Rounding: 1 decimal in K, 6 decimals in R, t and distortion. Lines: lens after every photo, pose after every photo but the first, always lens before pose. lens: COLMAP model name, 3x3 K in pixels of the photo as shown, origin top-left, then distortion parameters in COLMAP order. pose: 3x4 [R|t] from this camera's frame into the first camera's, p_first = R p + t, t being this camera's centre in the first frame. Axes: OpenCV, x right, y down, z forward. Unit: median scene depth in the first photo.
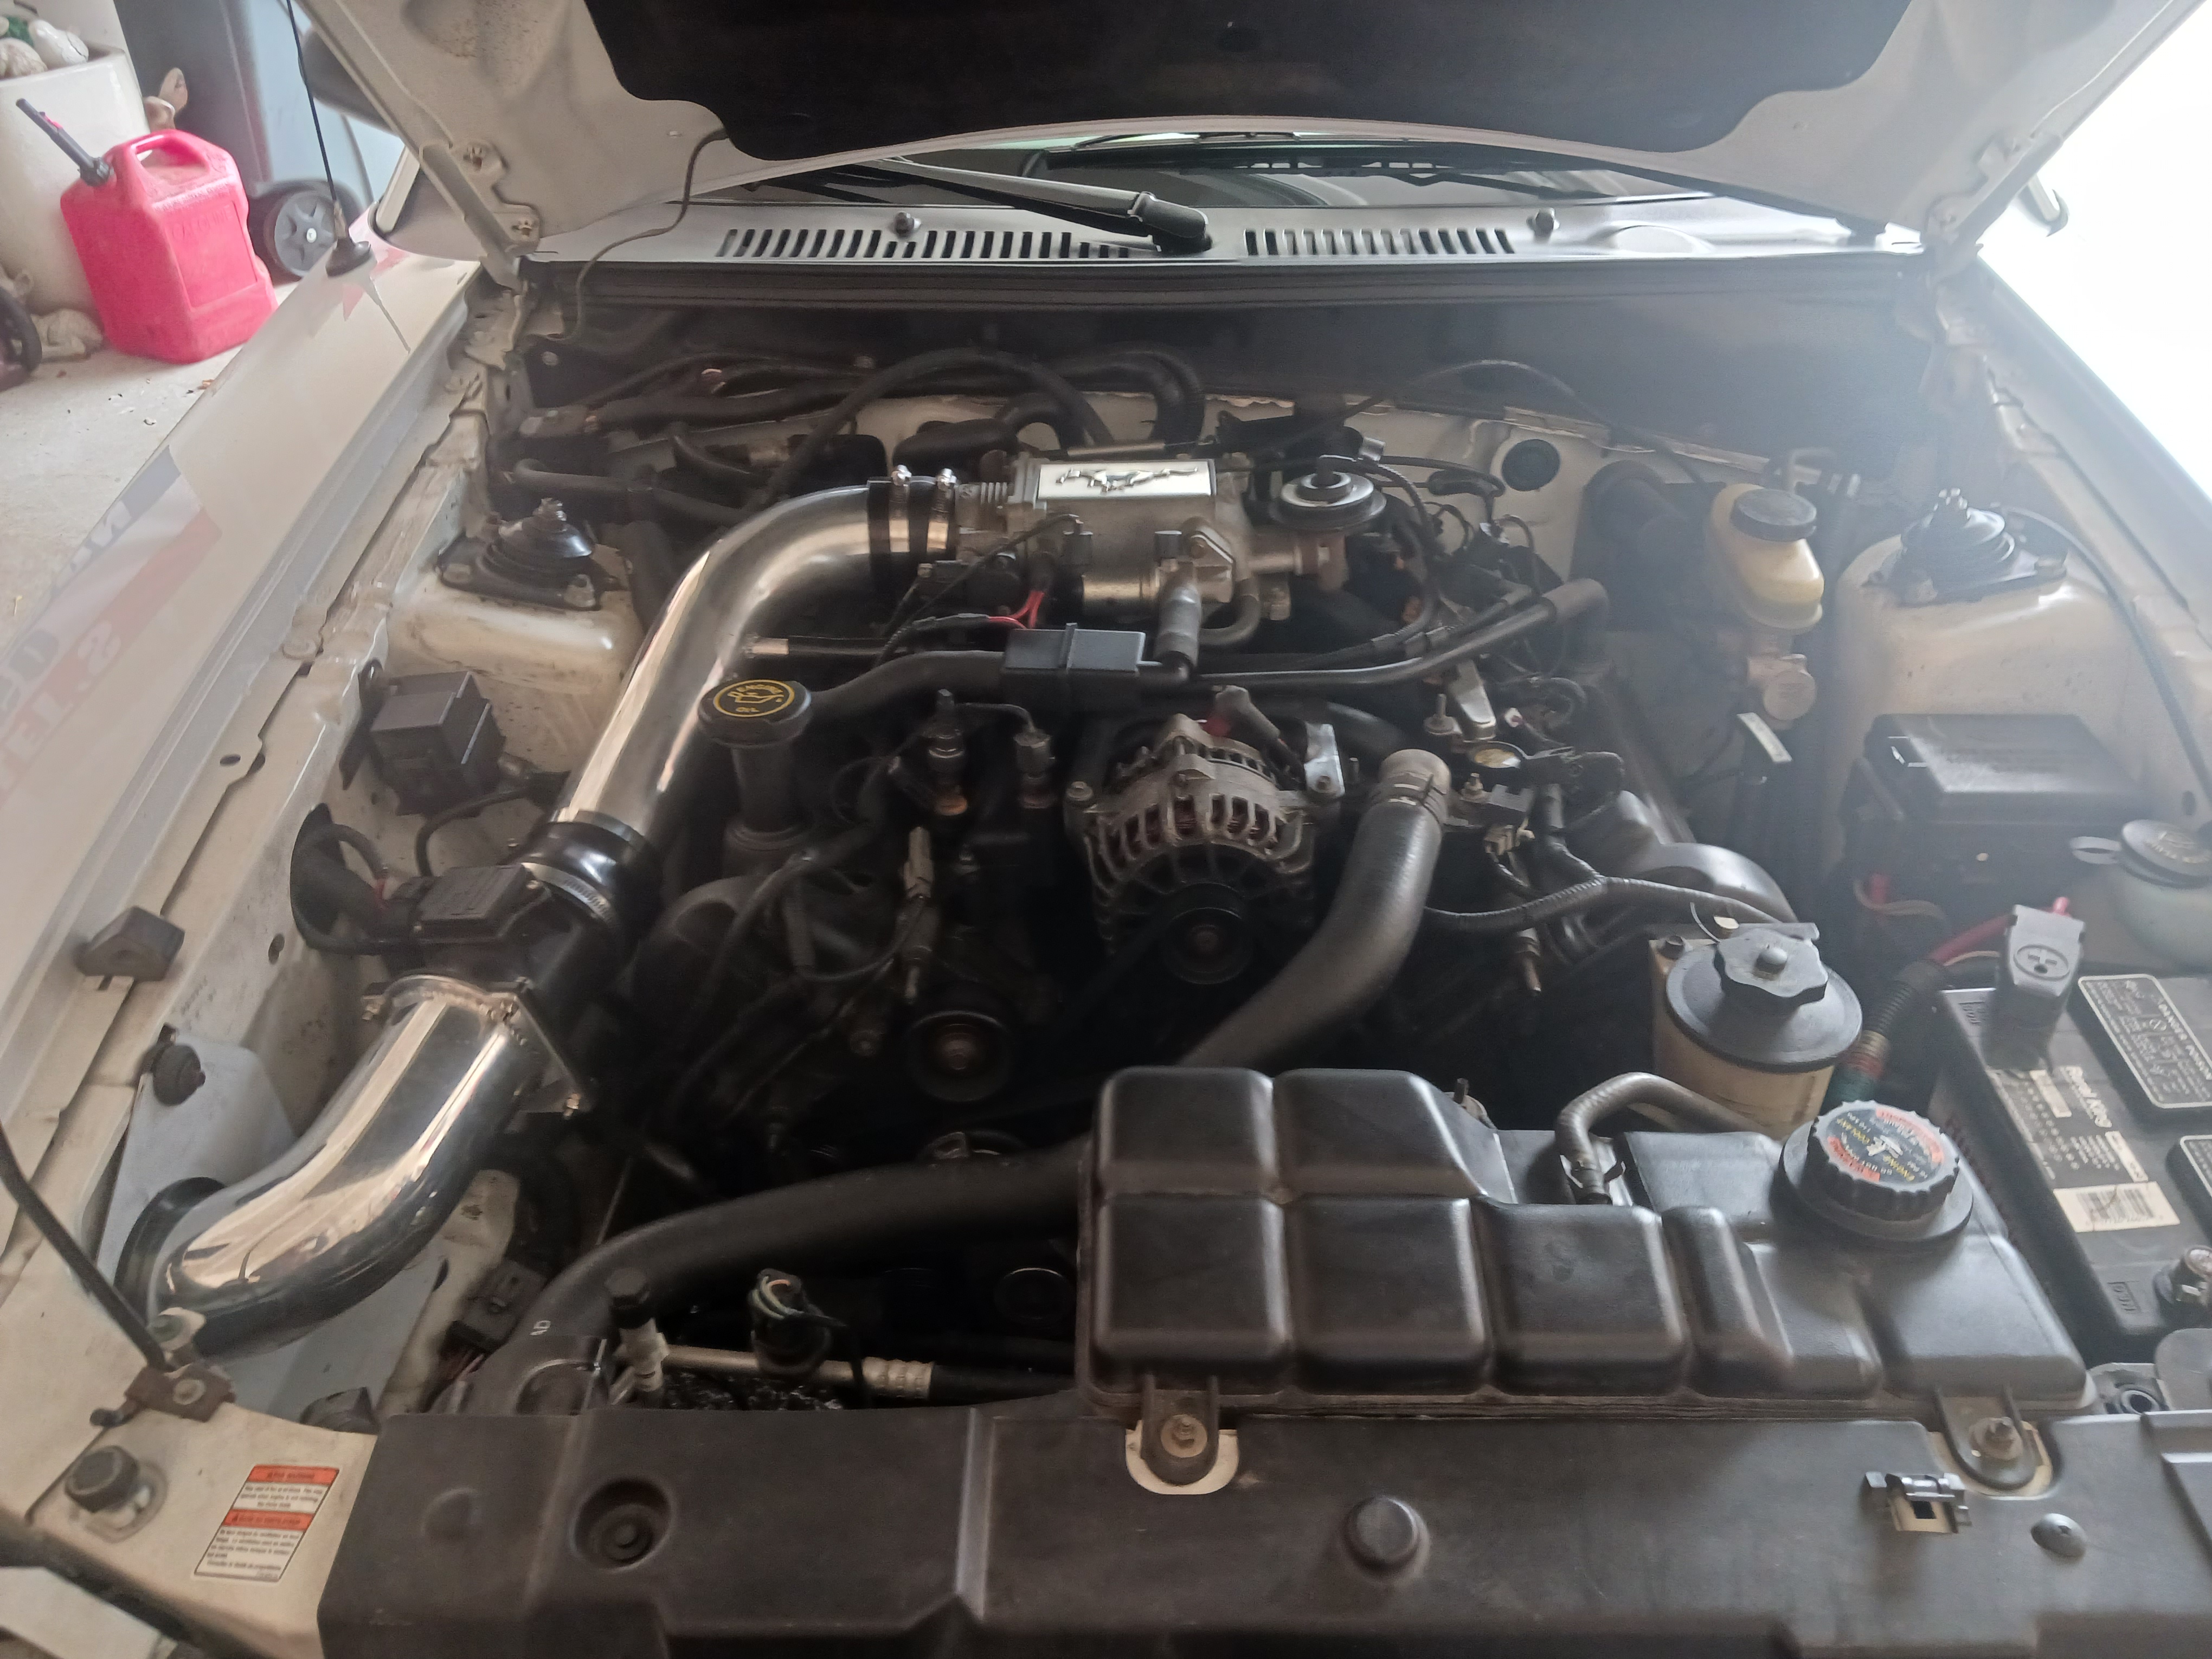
lens RADIAL K [[1764.2, 0, 1122.6], [0, 1764.2, 879.6], [0, 0, 1]] dist [0.014123, -0.004021]
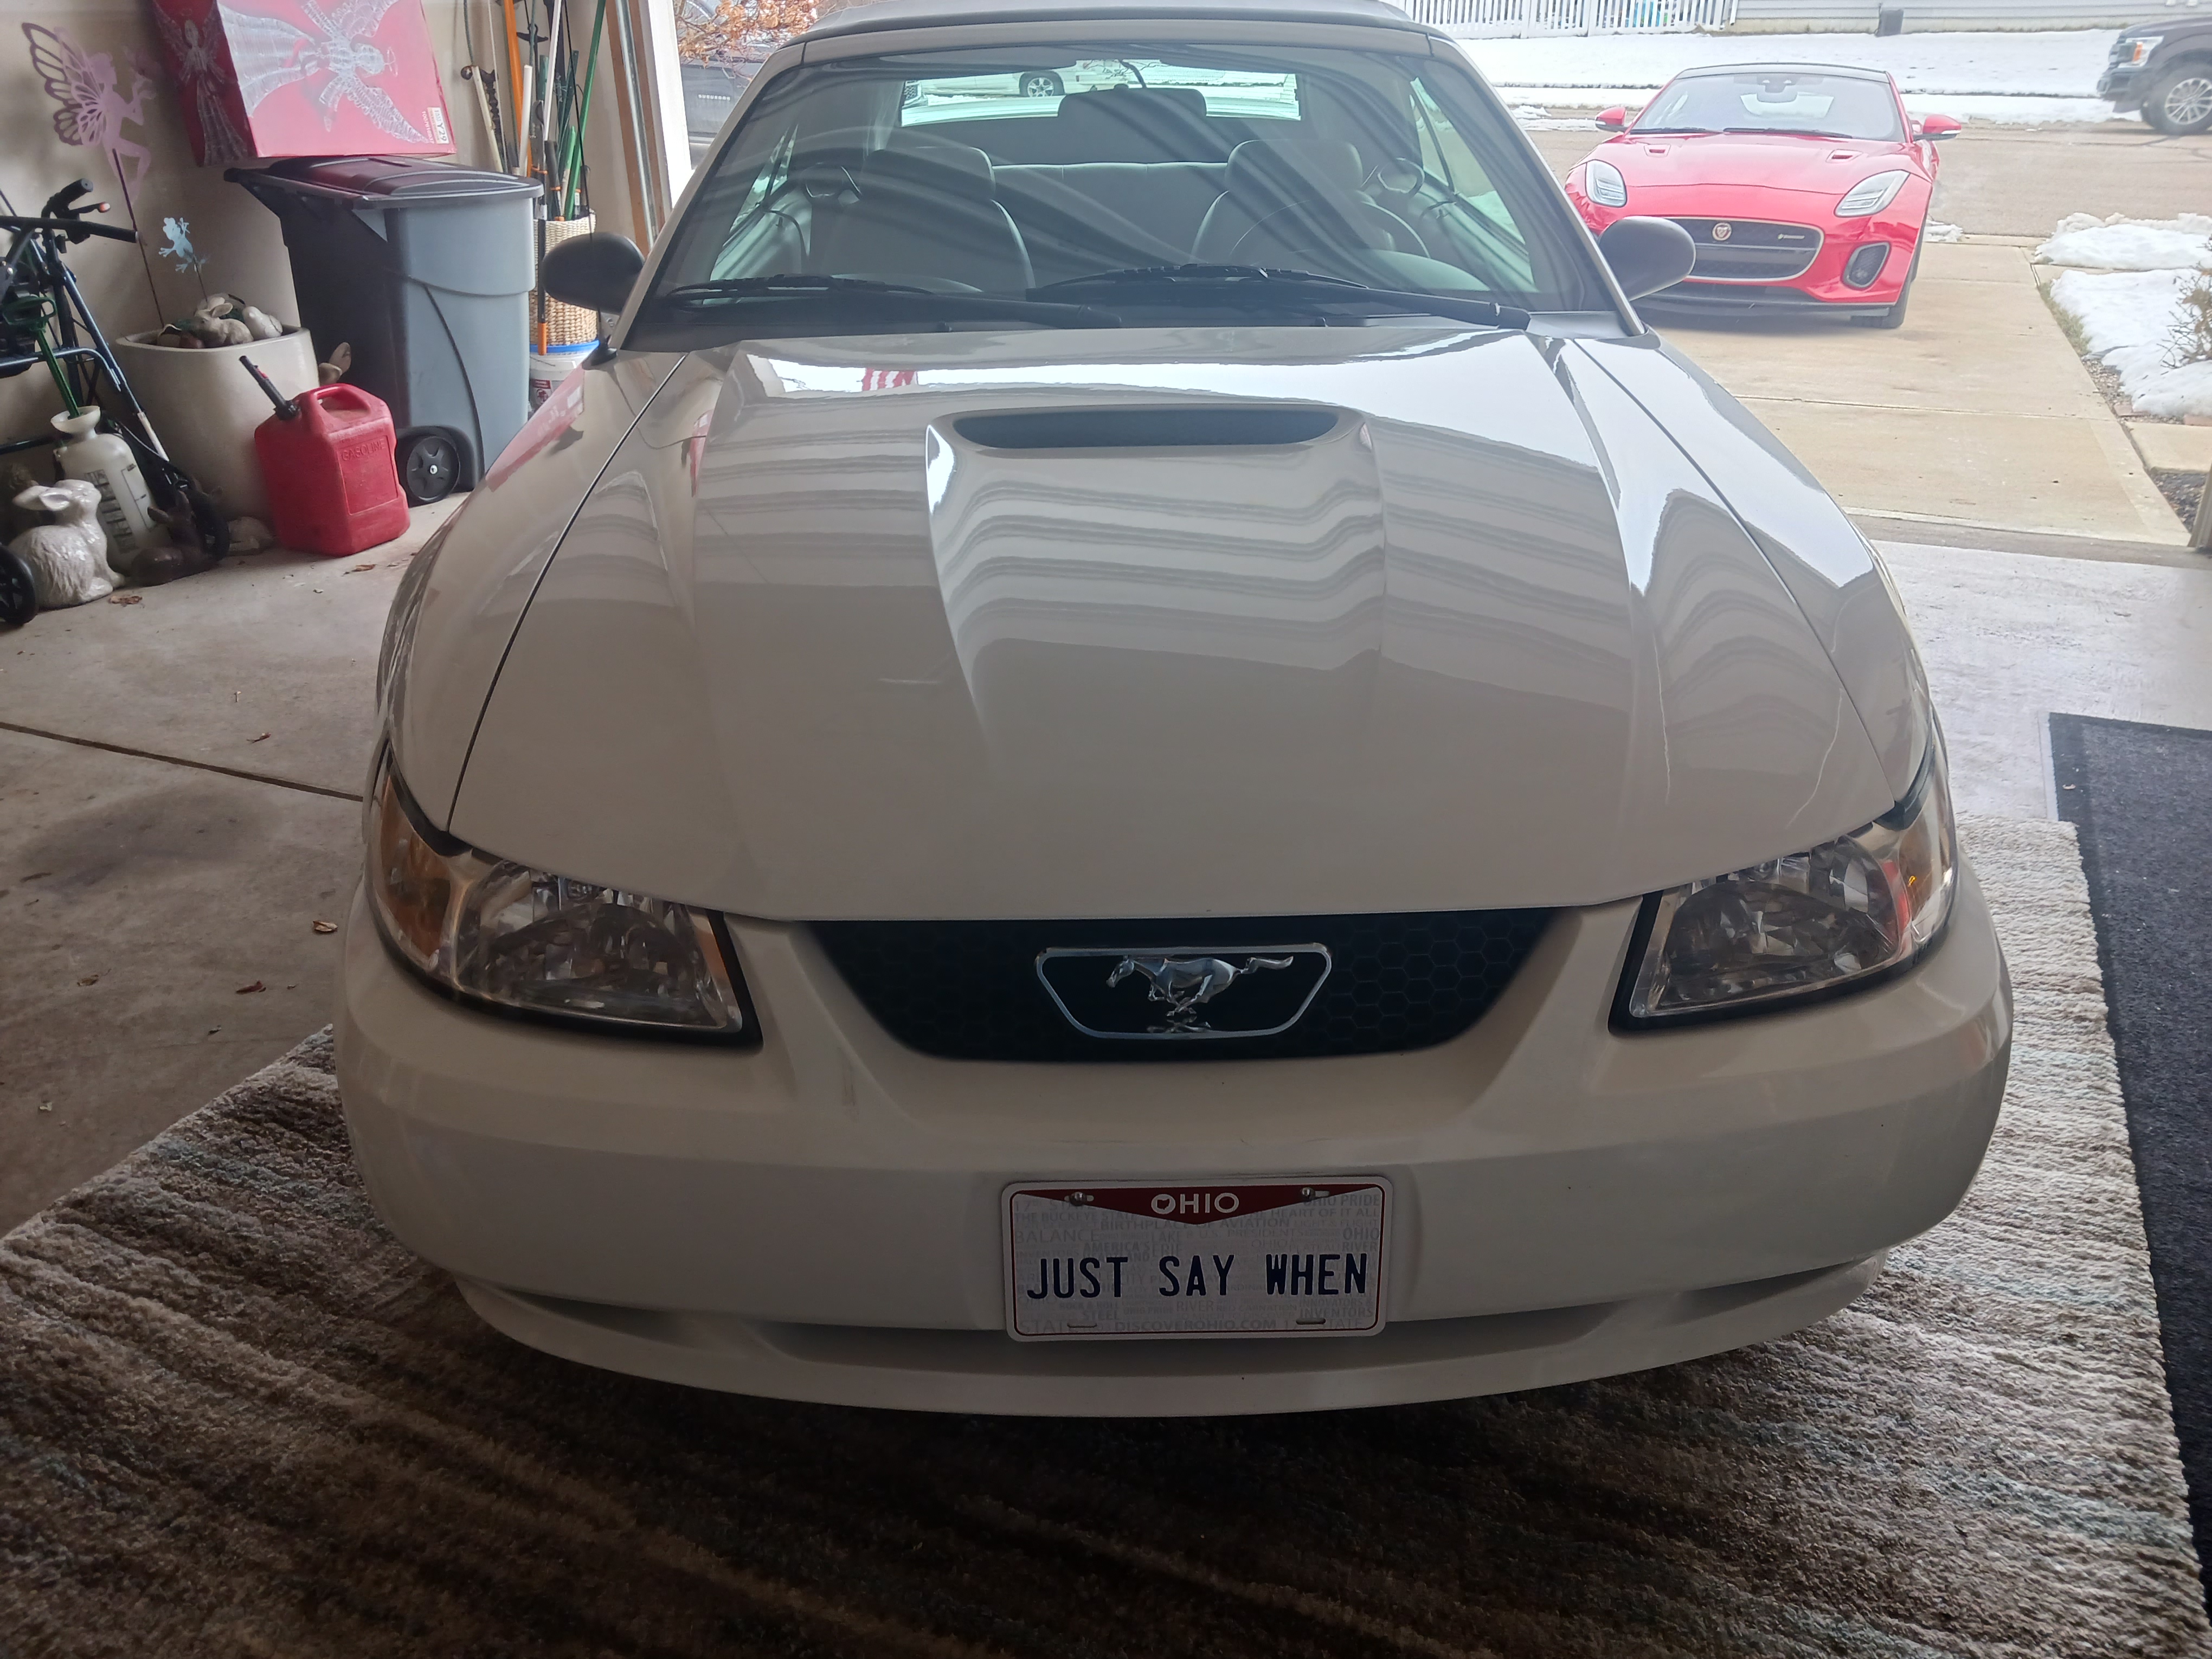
lens RADIAL K [[1764.2, 0, 1123.1], [0, 1764.2, 855.3], [0, 0, 1]] dist [0.014123, -0.004021]
pose [[0.999583, -0.013660, 0.025423, -0.002947], [0.018287, 0.981269, -0.191771, 0.215501], [-0.022327, 0.192156, 0.981110, -0.268869]]
